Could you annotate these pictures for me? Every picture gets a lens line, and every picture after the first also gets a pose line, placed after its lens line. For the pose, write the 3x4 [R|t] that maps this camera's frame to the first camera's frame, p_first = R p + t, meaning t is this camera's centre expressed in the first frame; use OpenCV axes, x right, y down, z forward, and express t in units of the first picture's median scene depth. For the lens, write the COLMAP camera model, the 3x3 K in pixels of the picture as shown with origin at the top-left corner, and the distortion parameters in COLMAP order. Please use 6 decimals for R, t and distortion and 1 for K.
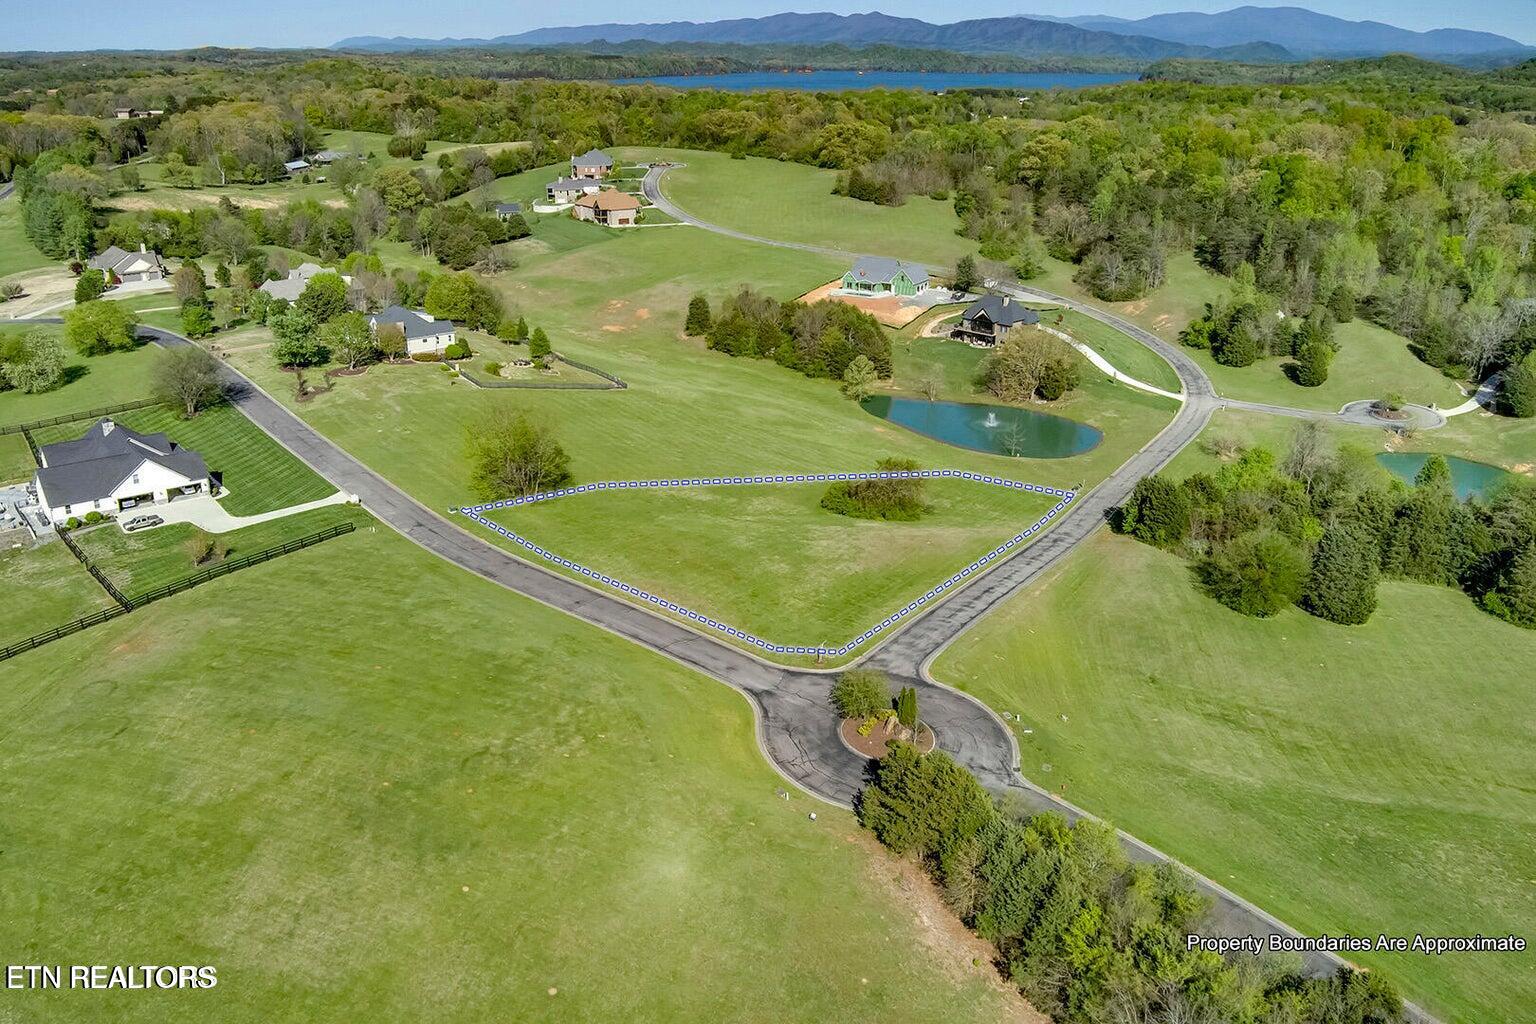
lens RADIAL K [[1269.6, 0, 732.5], [0, 1269.6, 537.8], [0, 0, 1]] dist [-0.081434, 0.030433]
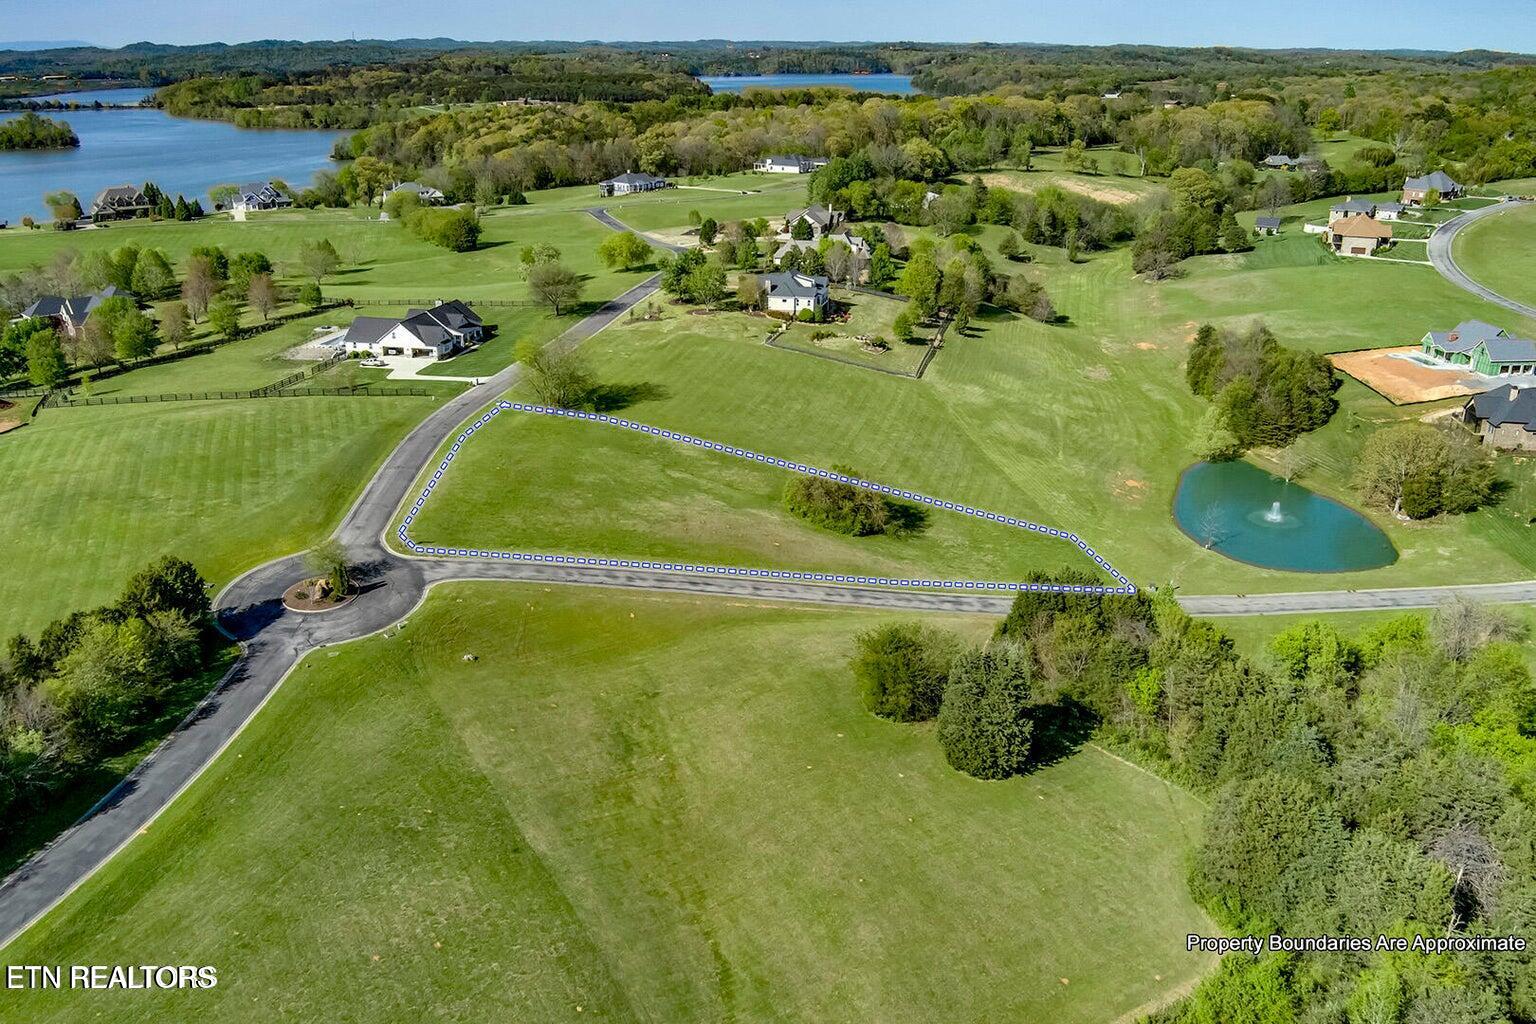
lens RADIAL K [[1269.6, 0, 758.7], [0, 1269.6, 518.4], [0, 0, 1]] dist [-0.081434, 0.030433]
pose [[0.616556, 0.279247, -0.736125, 0.511500], [-0.287101, 0.950348, 0.120045, -0.077221], [0.733098, 0.137328, 0.666115, 0.179675]]
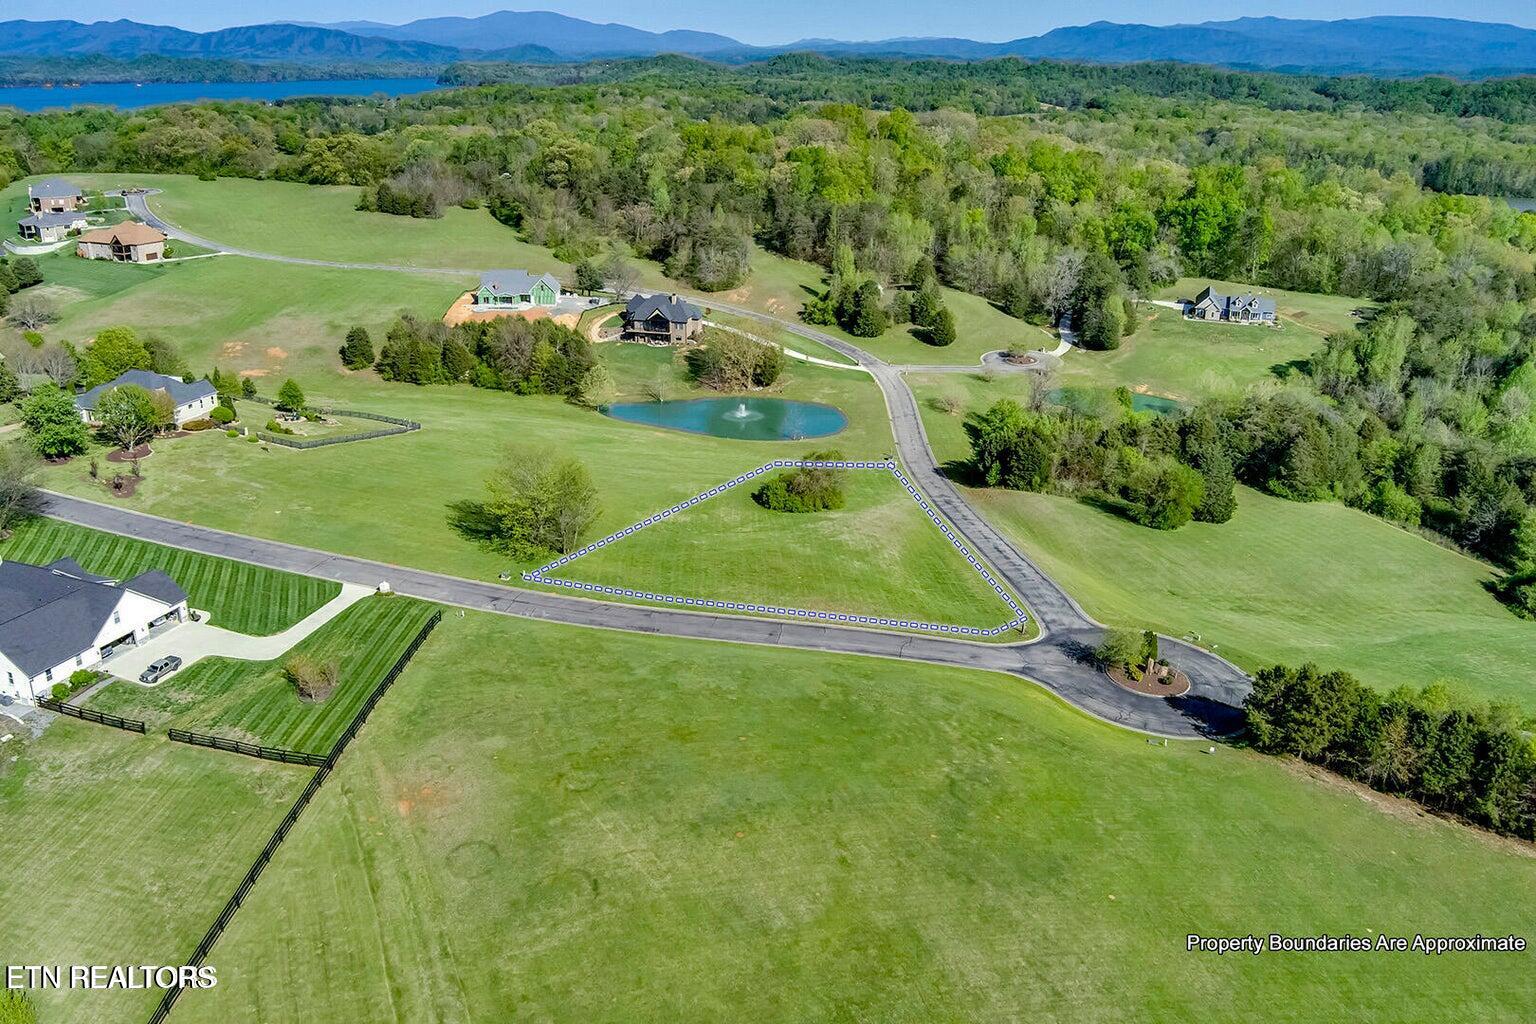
lens RADIAL K [[1269.6, 0, 764.9], [0, 1269.6, 516.6], [0, 0, 1]] dist [-0.081434, 0.030433]
pose [[0.847872, -0.174513, 0.500658, -0.272278], [0.183851, 0.982462, 0.031100, -0.031025], [-0.497305, 0.065678, 0.865086, 0.075799]]
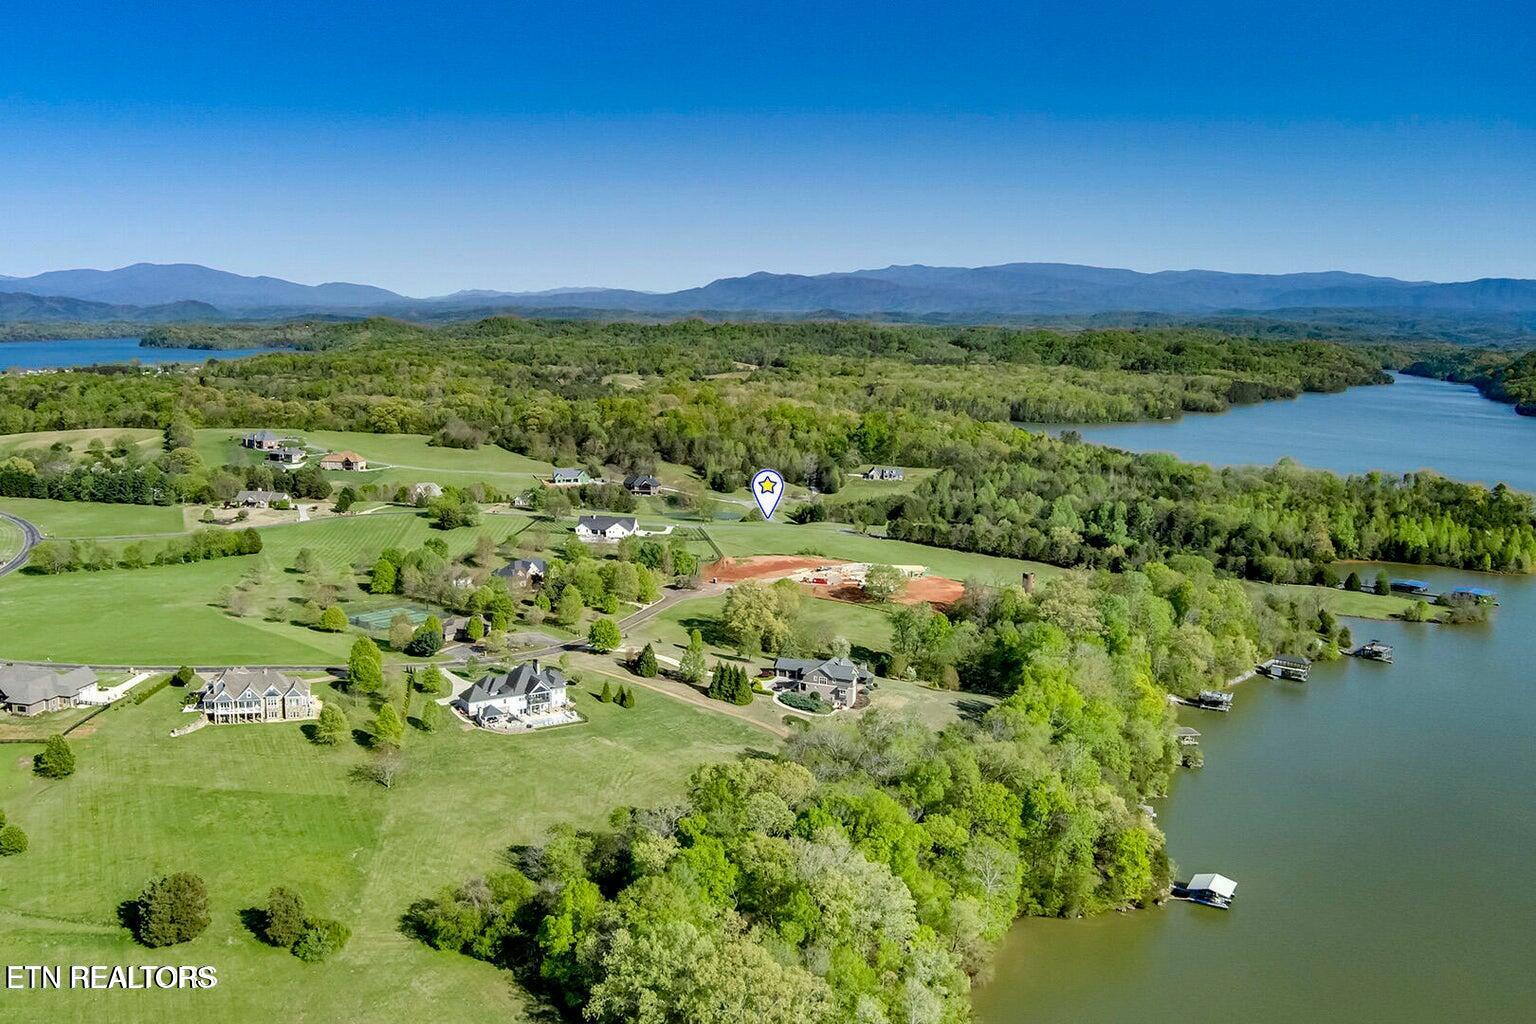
lens RADIAL K [[1328.8, 0, 763.3], [0, 1328.8, 501.7], [0, 0, 1]] dist [-0.082142, 0.034778]
pose [[0.691842, -0.097279, 0.715466, -1.436544], [0.254962, 0.959965, -0.116021, 0.203007], [-0.675536, 0.262685, 0.688947, -0.856807]]
